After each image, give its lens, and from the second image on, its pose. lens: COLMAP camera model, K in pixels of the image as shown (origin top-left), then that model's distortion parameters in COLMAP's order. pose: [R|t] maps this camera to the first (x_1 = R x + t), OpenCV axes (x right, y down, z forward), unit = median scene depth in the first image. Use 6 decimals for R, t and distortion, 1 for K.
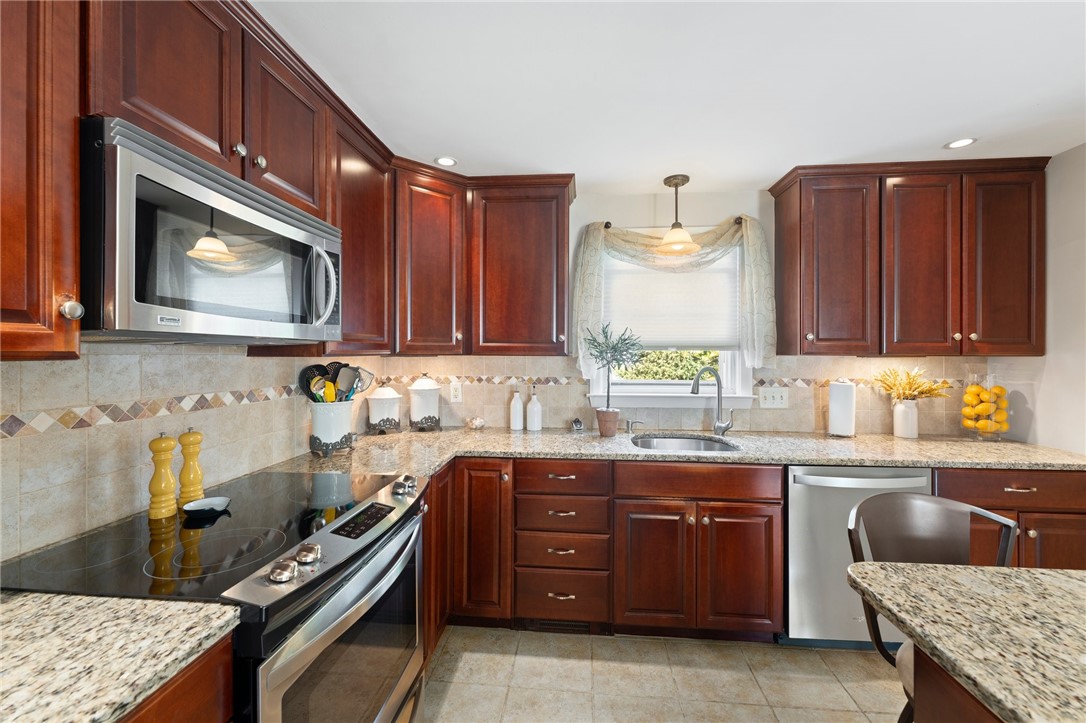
lens RADIAL K [[437.4, 0, 544.9], [0, 437.4, 355.2], [0, 0, 1]] dist [-0.001609, -0.000538]
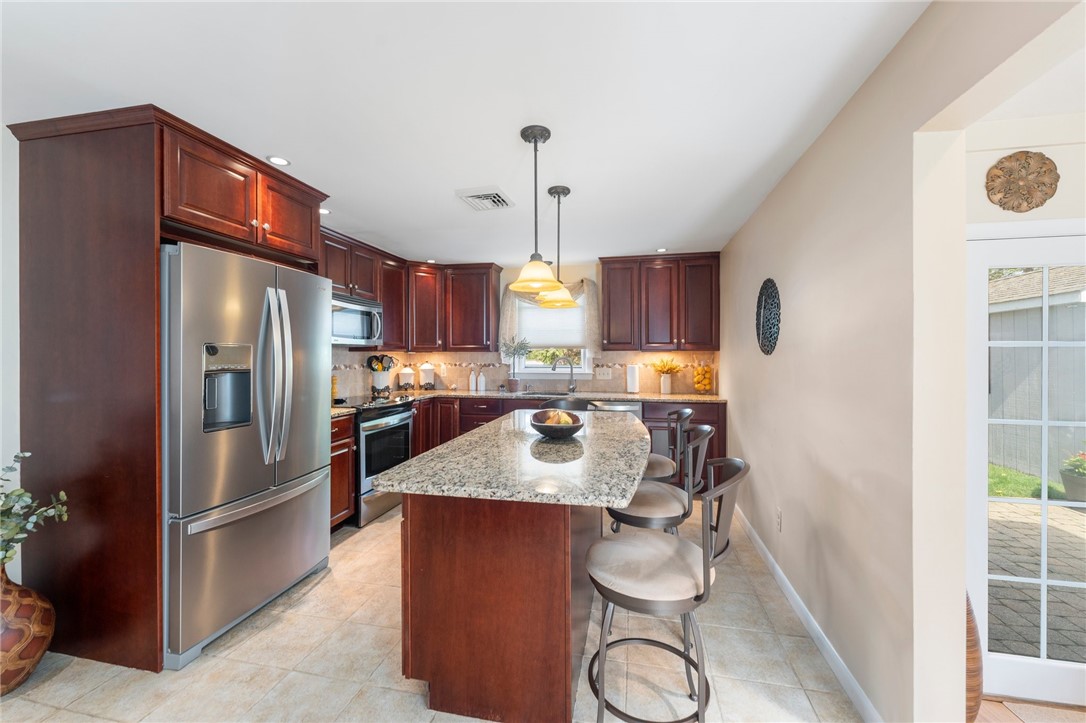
lens RADIAL K [[437.4, 0, 542.6], [0, 437.4, 361.9], [0, 0, 1]] dist [-0.001609, -0.000538]
pose [[0.992711, -0.000509, -0.120516, 0.576782], [0.001923, 0.999931, 0.011612, 0.027182], [0.120502, -0.011759, 0.992643, -1.070862]]
